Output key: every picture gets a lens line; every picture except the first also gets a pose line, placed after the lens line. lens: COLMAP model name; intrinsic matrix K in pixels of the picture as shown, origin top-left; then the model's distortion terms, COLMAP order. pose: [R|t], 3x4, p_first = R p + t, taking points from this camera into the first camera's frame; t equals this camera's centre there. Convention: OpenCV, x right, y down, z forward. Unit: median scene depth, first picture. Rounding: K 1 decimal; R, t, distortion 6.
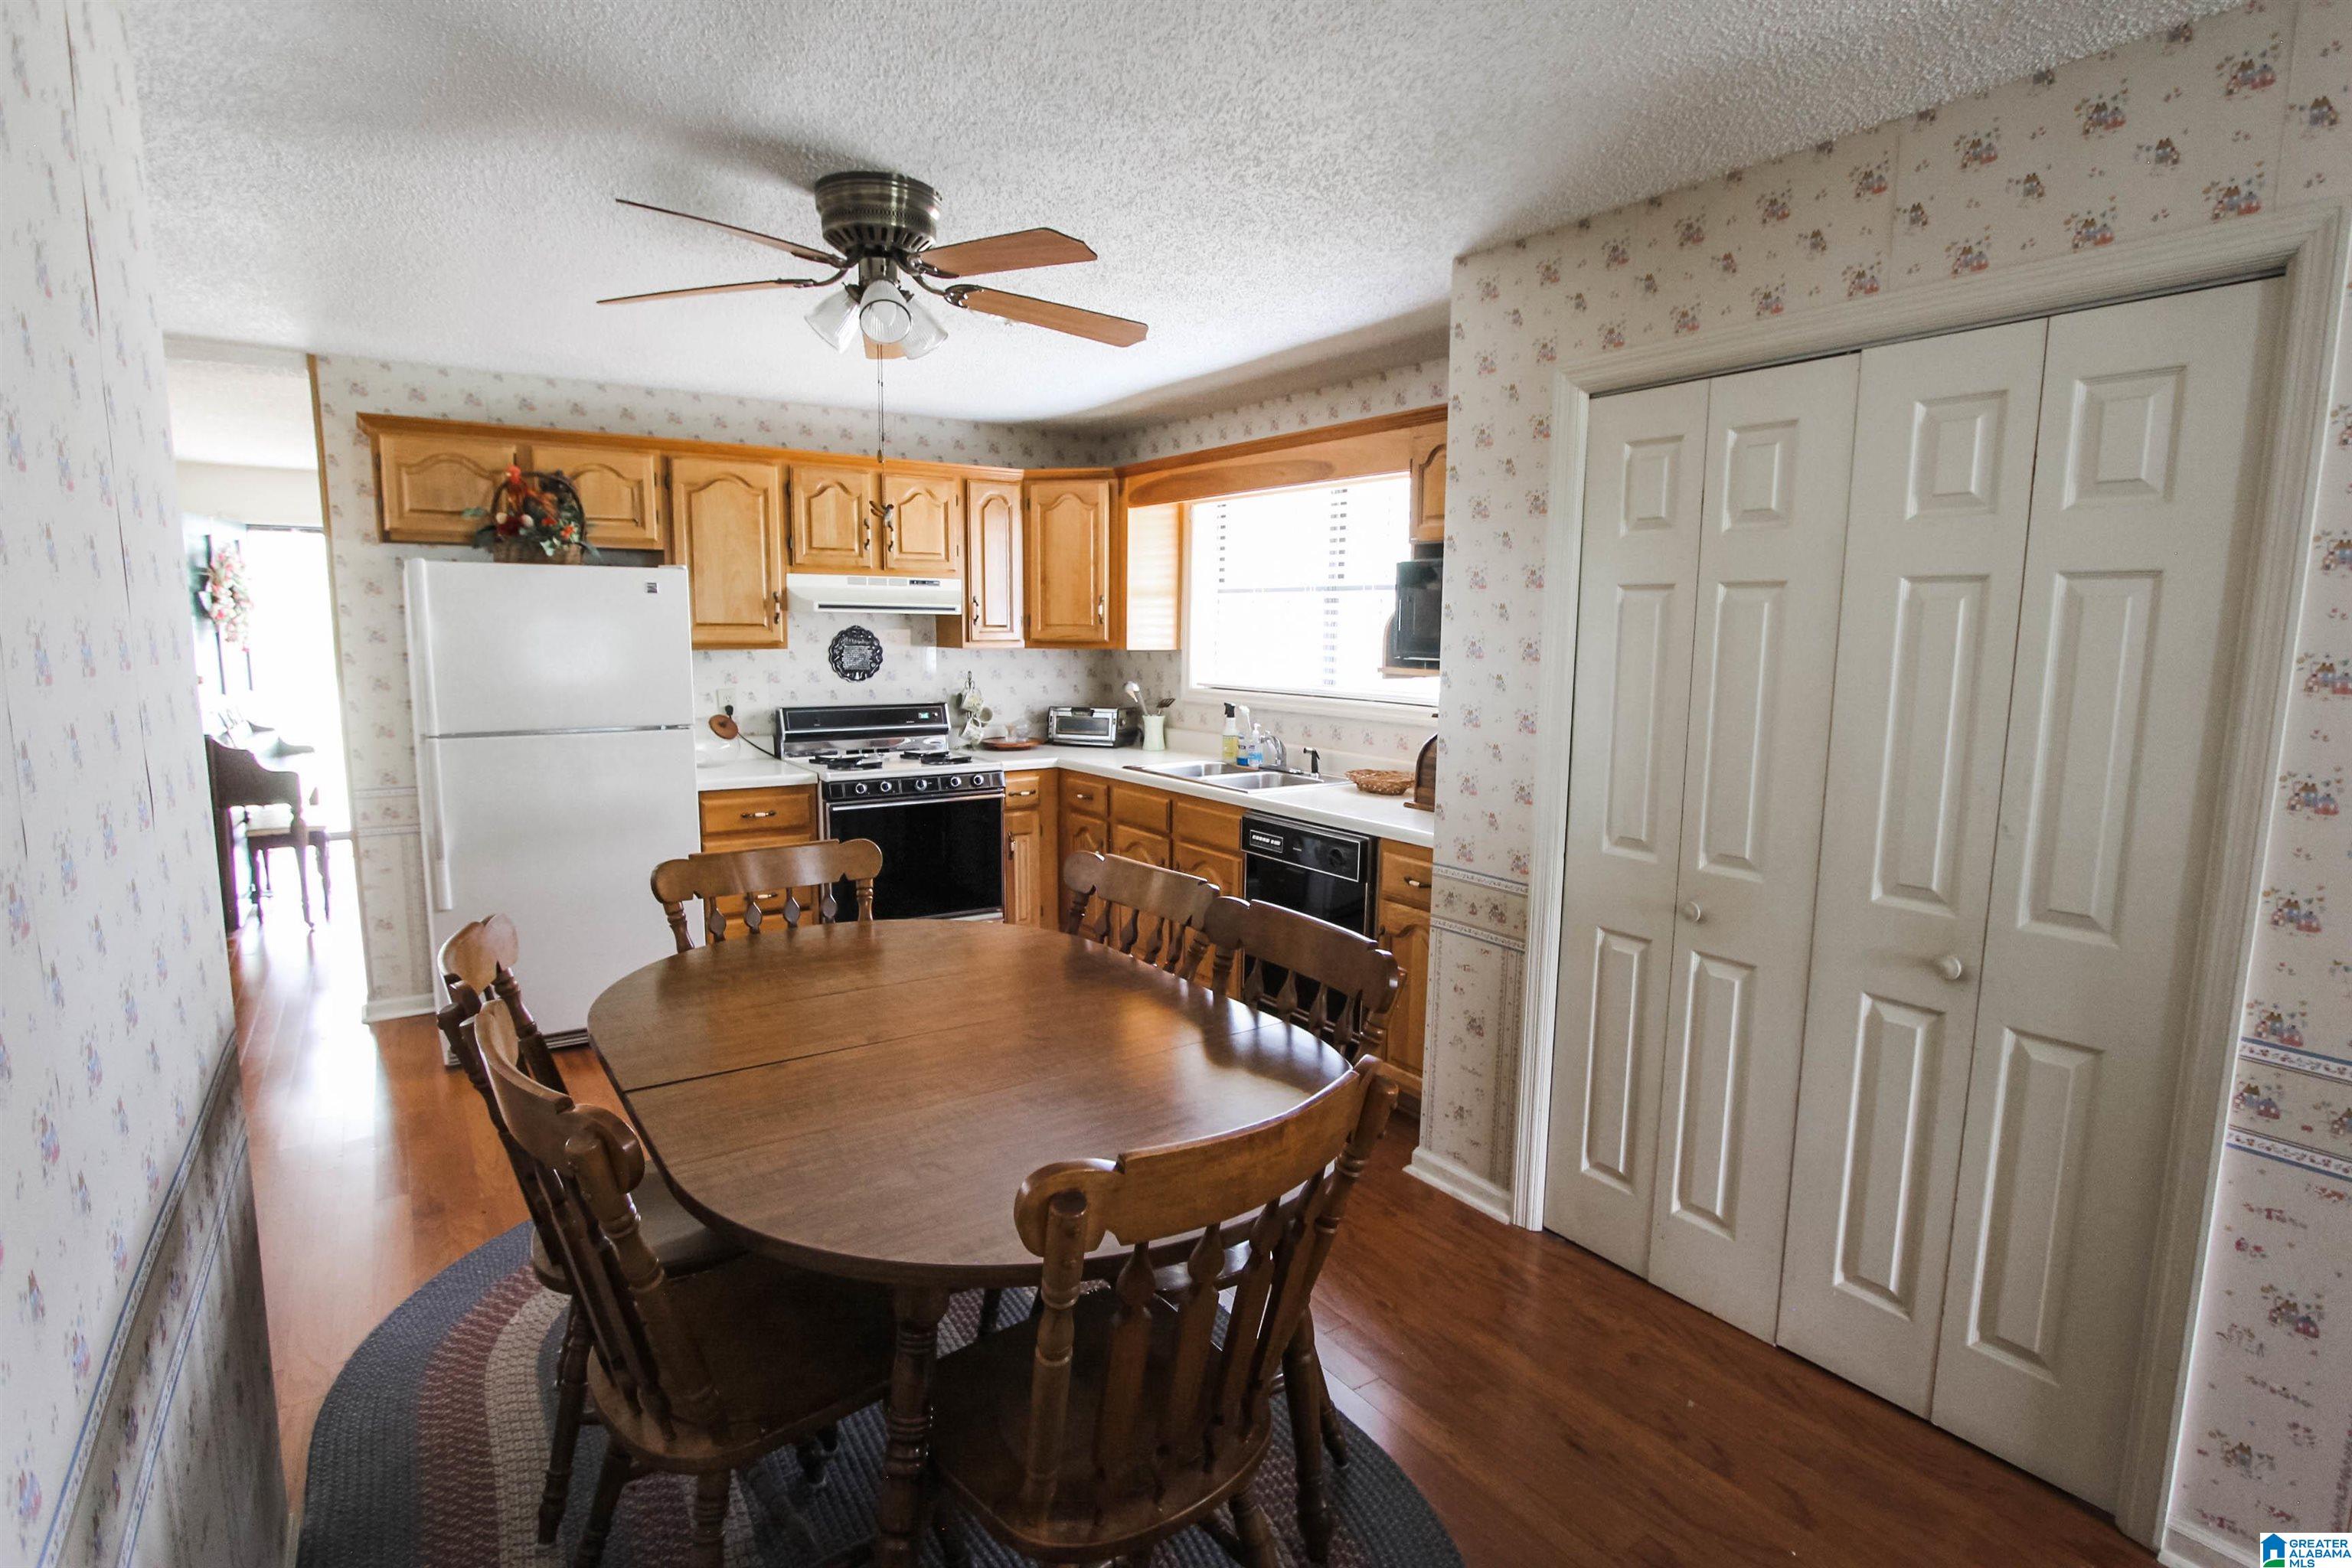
lens RADIAL K [[1163.0, 0, 1174.4], [0, 1163.0, 789.0], [0, 0, 1]] dist [-0.018080, 0.000955]
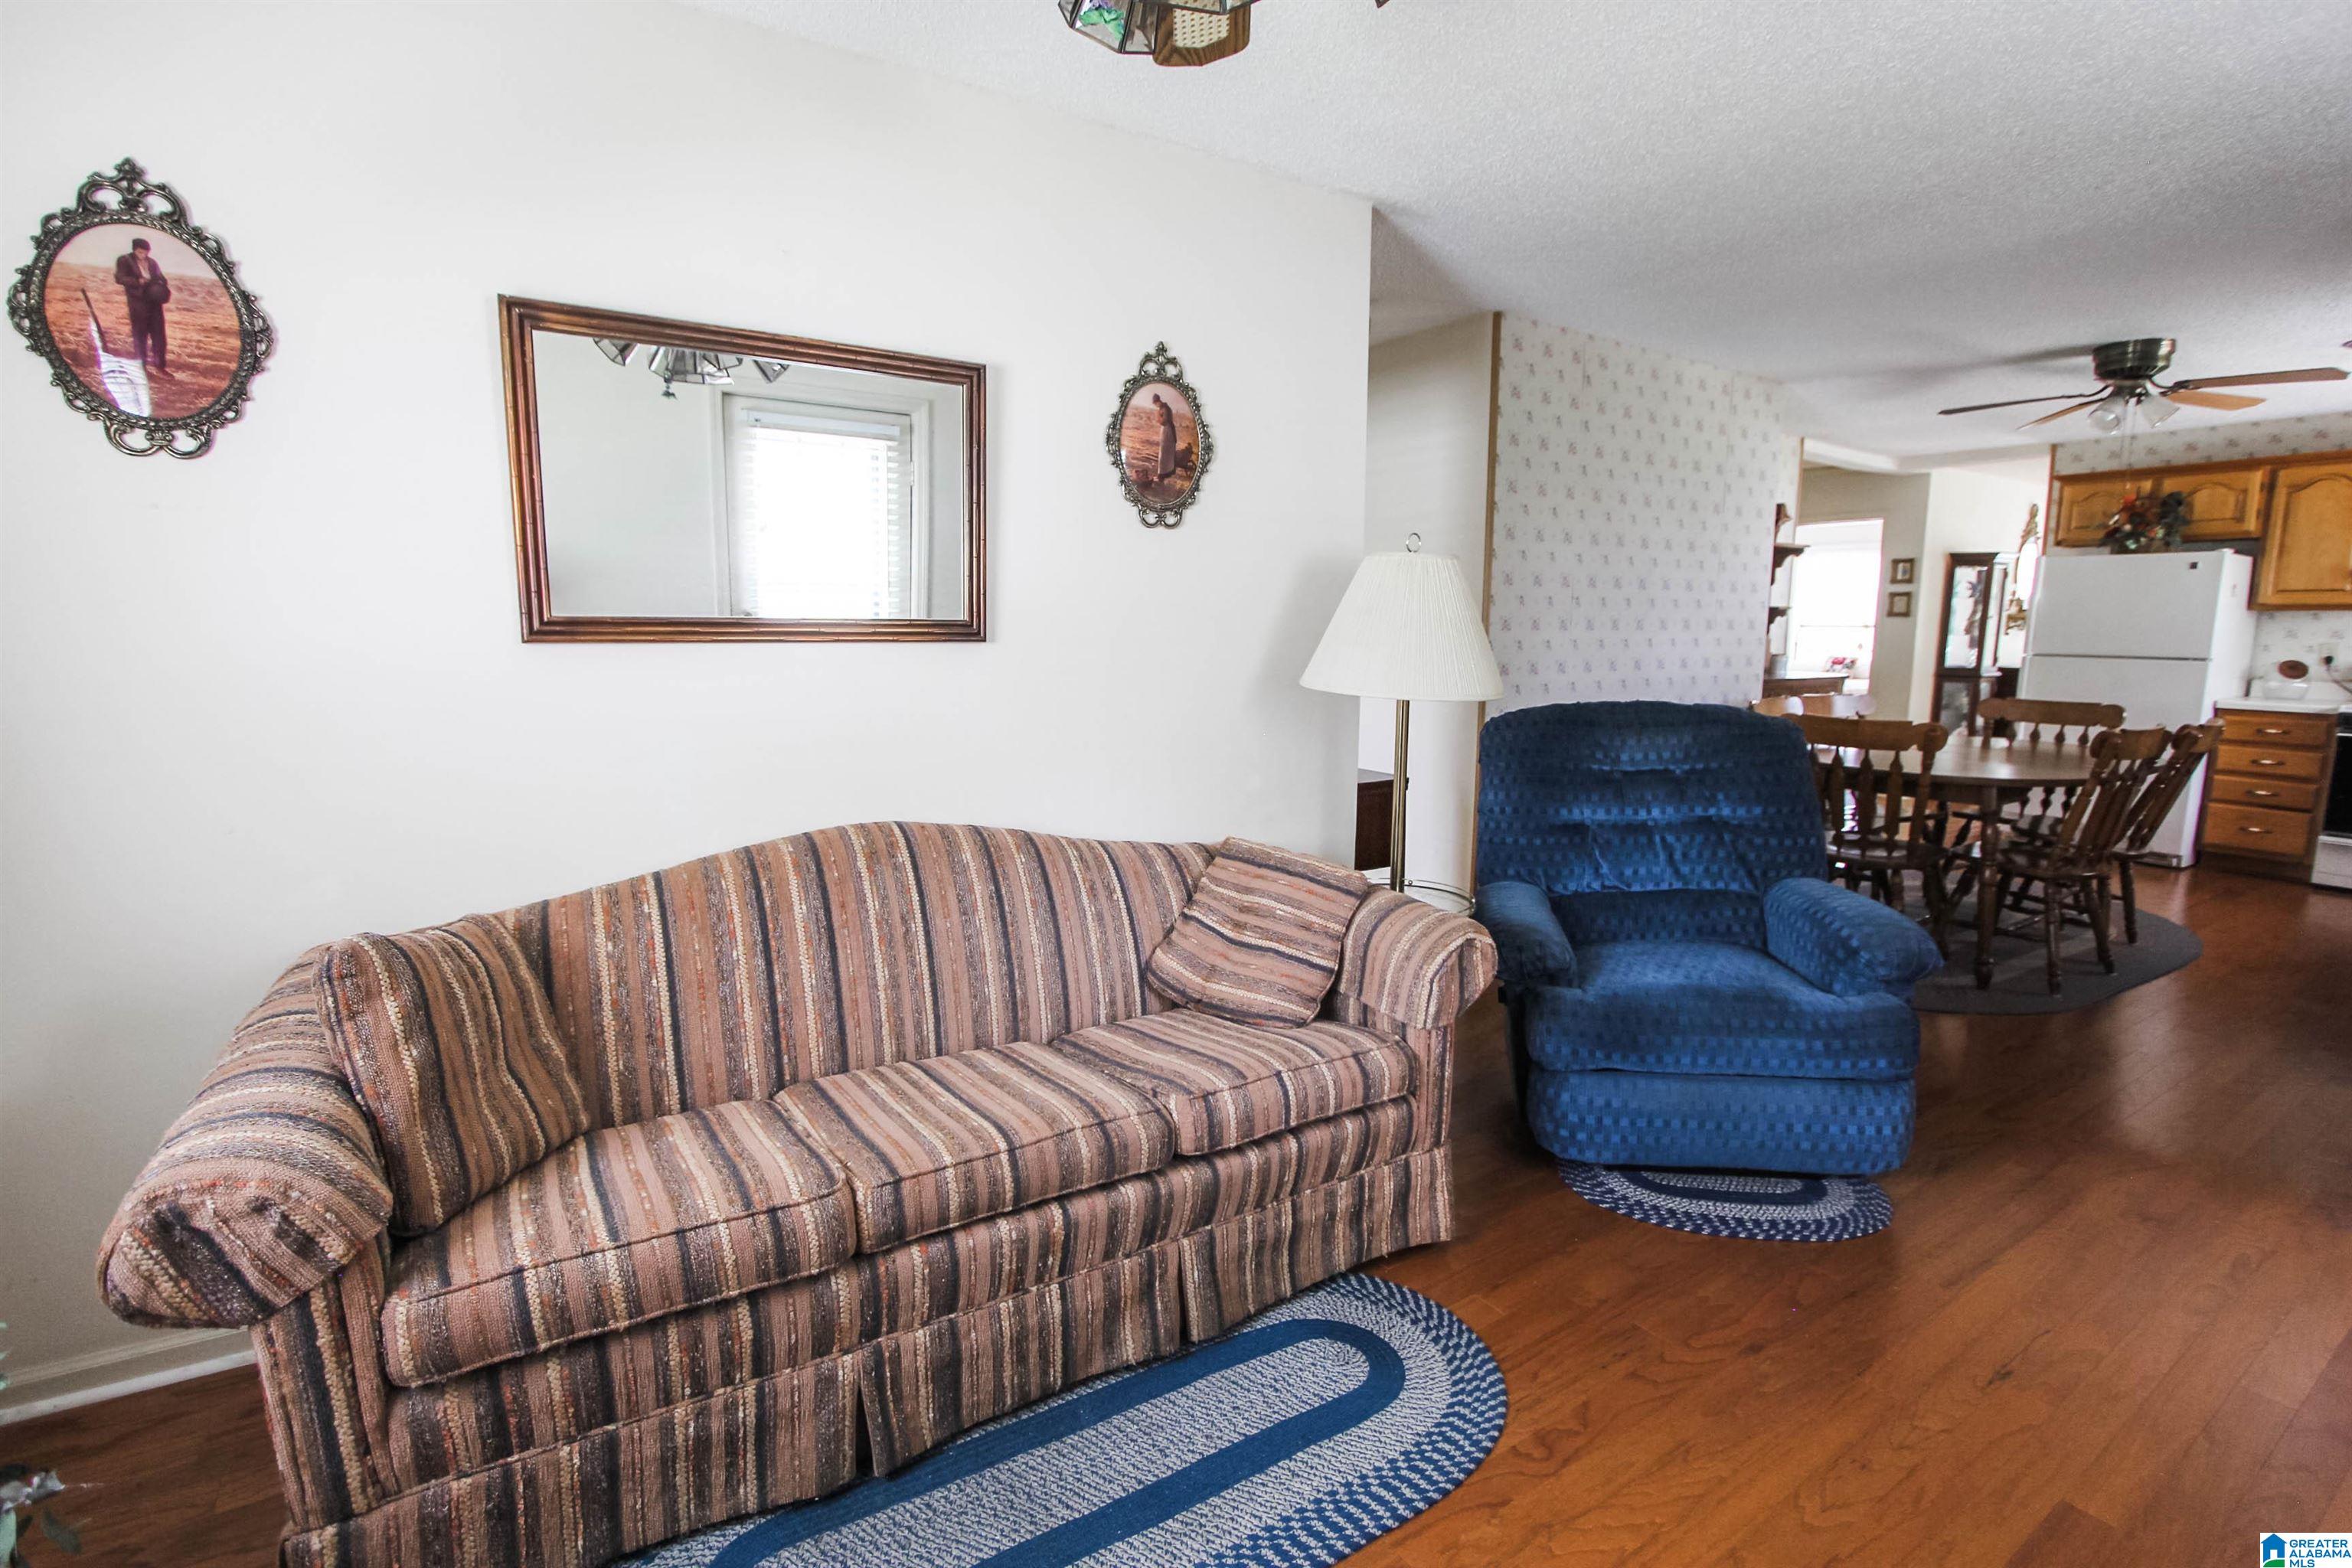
lens RADIAL K [[1081.8, 0, 1172.2], [0, 1081.8, 791.0], [0, 0, 1]] dist [-0.022920, 0.003477]
pose [[-0.024064, 0.146115, -0.988975, 0.846266], [-0.141716, 0.978773, 0.148056, 0.083700], [0.989615, 0.143716, -0.002846, -0.232338]]
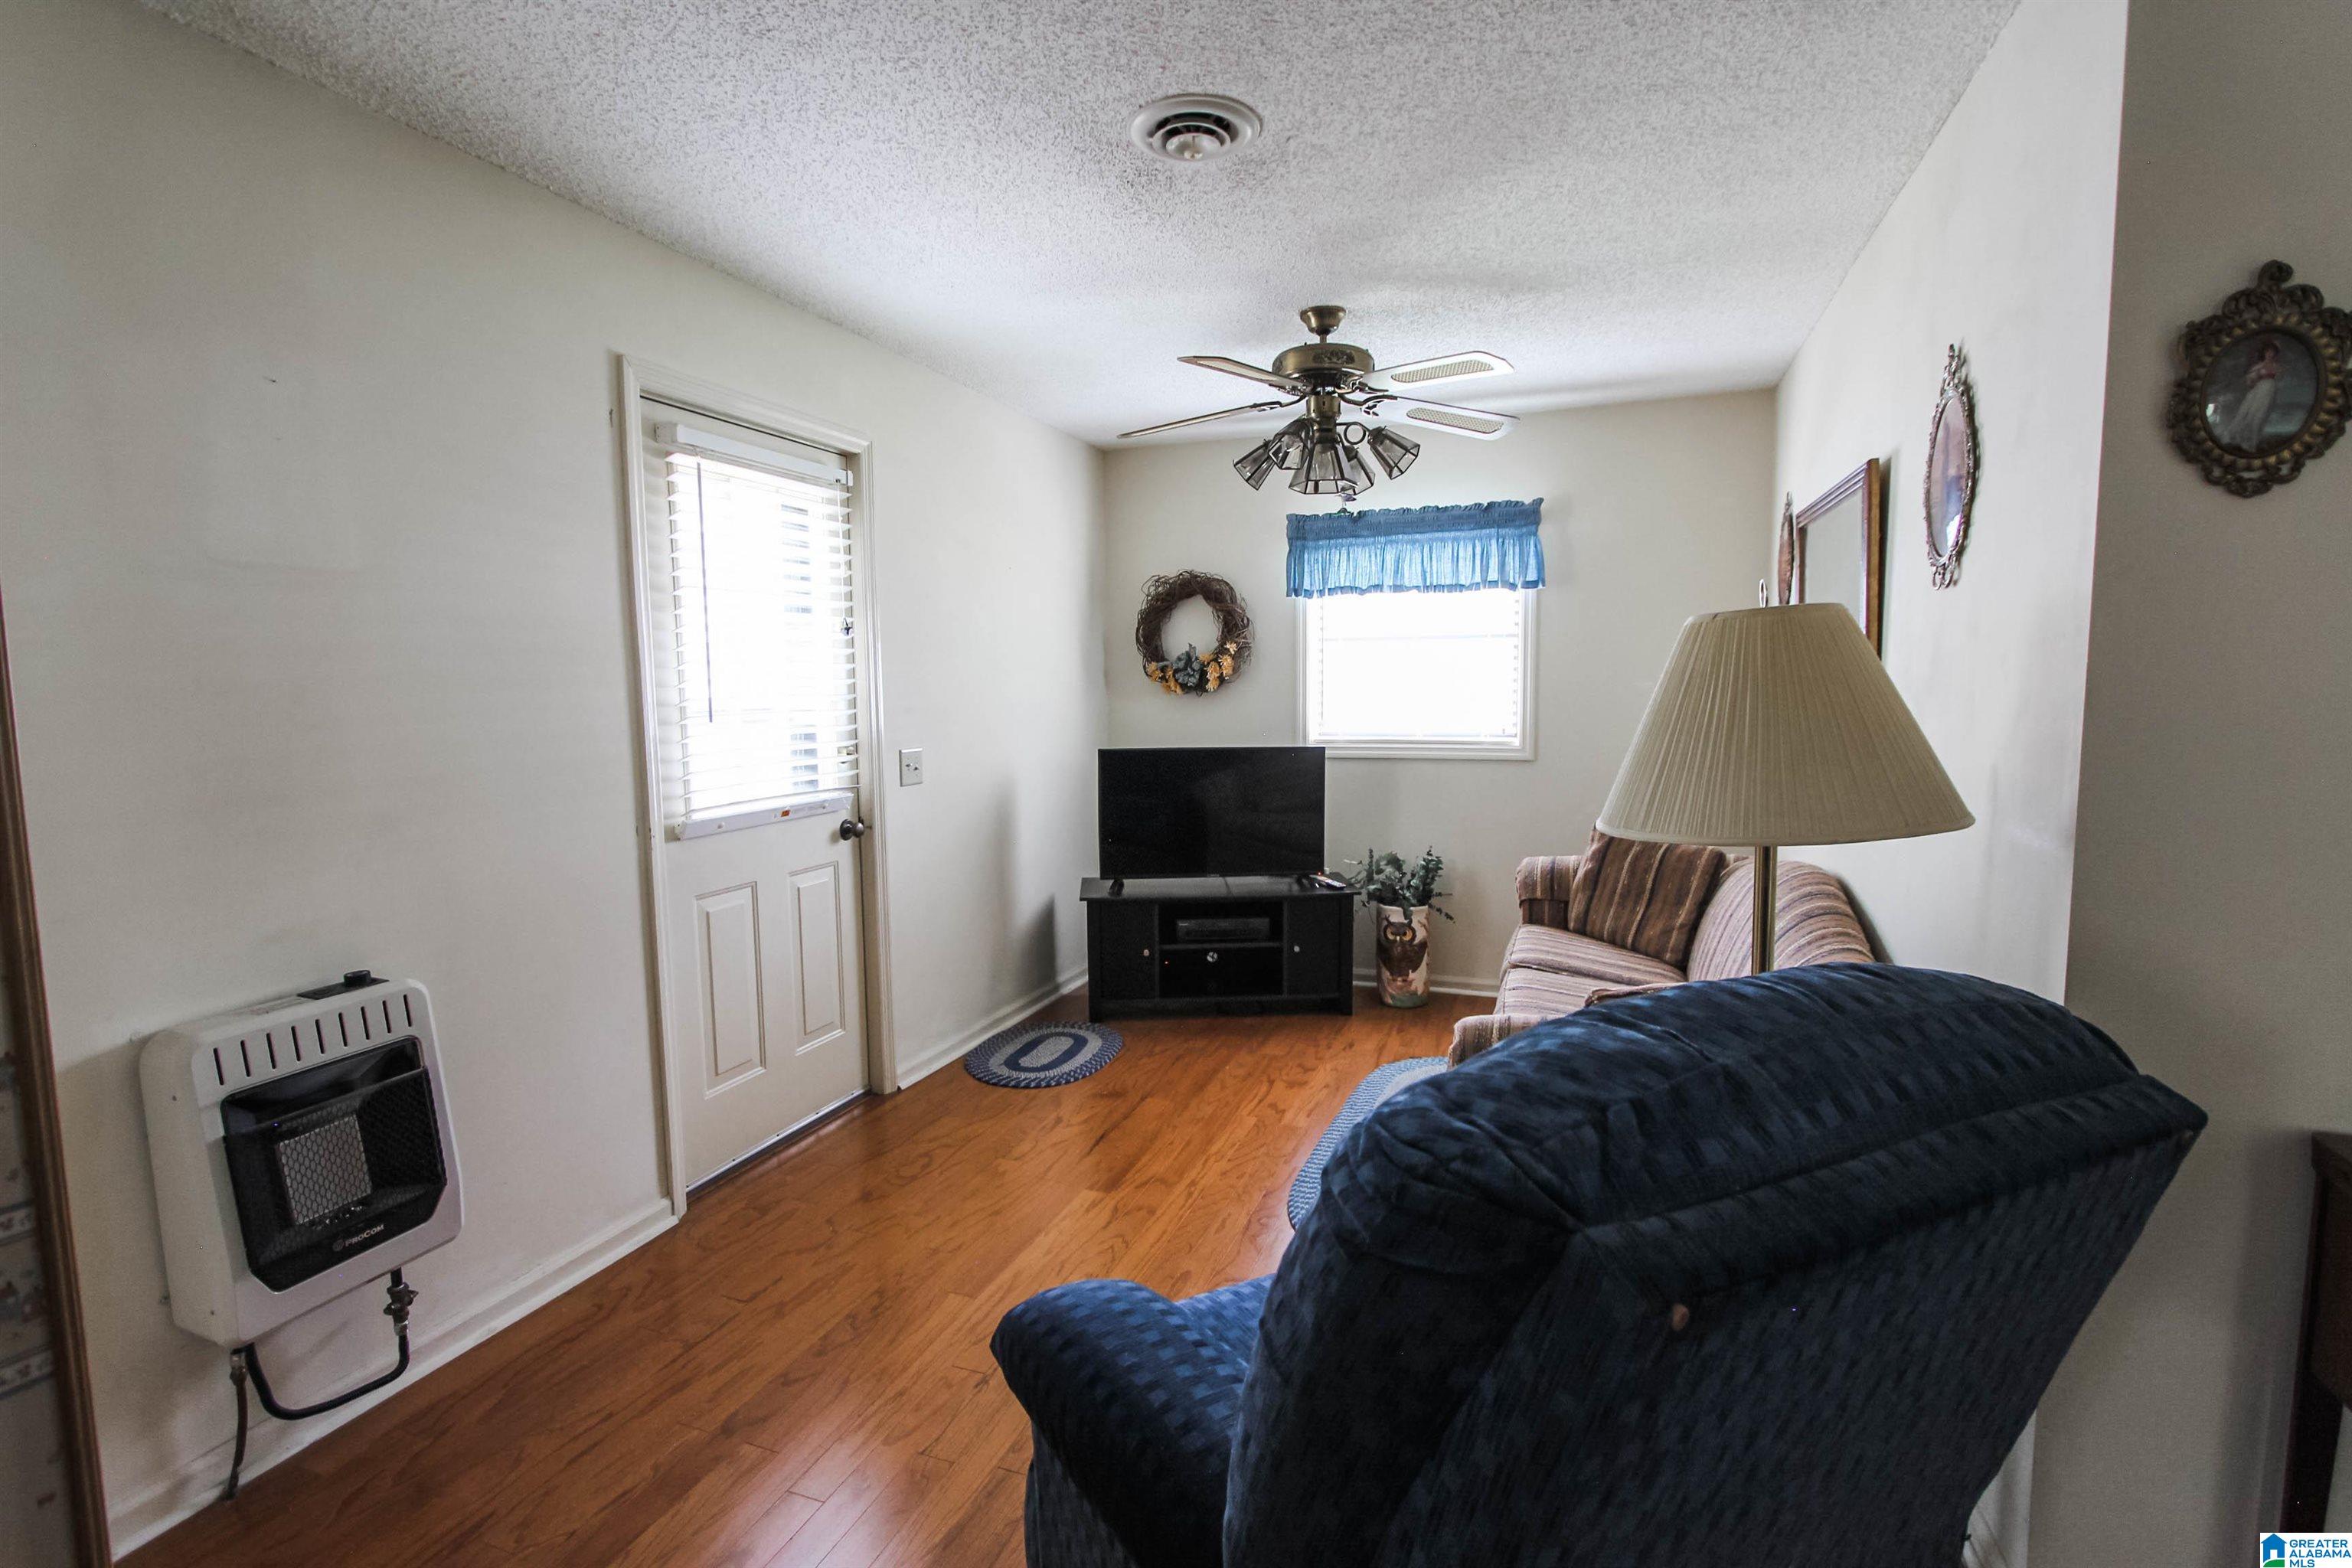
lens RADIAL K [[1081.8, 0, 1189.0], [0, 1081.8, 789.9], [0, 0, 1]] dist [-0.022920, 0.003477]
pose [[-0.581836, -0.080613, 0.809301, 0.089906], [0.118189, 0.976132, 0.182202, -0.000898], [-0.804673, 0.201662, -0.558421, 0.232932]]
